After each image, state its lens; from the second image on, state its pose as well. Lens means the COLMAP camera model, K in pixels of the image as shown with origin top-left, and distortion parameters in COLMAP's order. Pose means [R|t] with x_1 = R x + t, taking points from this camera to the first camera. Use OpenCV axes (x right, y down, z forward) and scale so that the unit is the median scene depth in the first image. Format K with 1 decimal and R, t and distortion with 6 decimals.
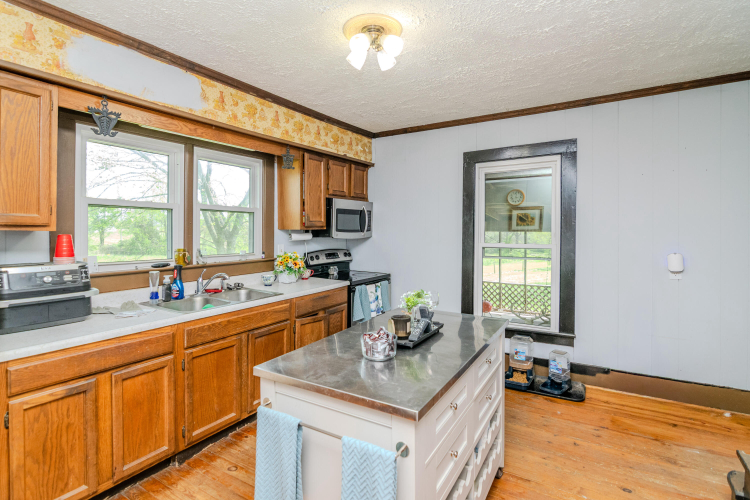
lens RADIAL K [[369.4, 0, 373.8], [0, 369.4, 236.2], [0, 0, 1]] dist [-0.001638, -0.000152]
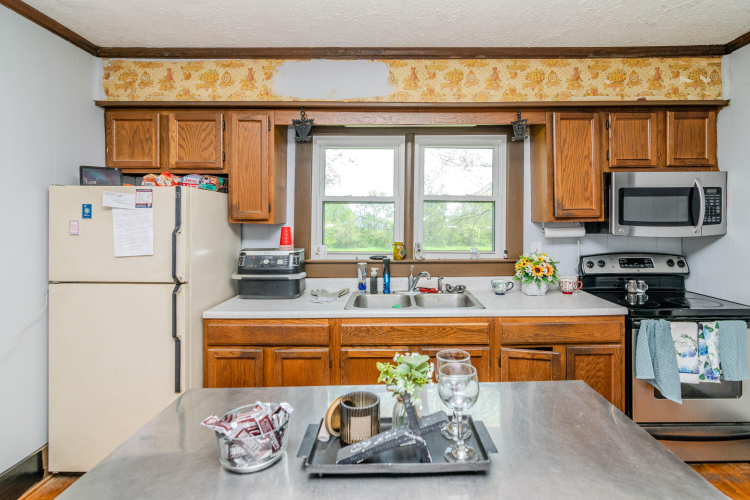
lens RADIAL K [[371.7, 0, 376.5], [0, 371.7, 222.3], [0, 0, 1]] dist [-0.003391, -0.001042]
pose [[0.539286, -0.003806, -0.842114, 0.224292], [-0.012076, 0.999852, -0.012252, -0.004790], [0.842036, 0.016777, 0.539161, 0.340645]]
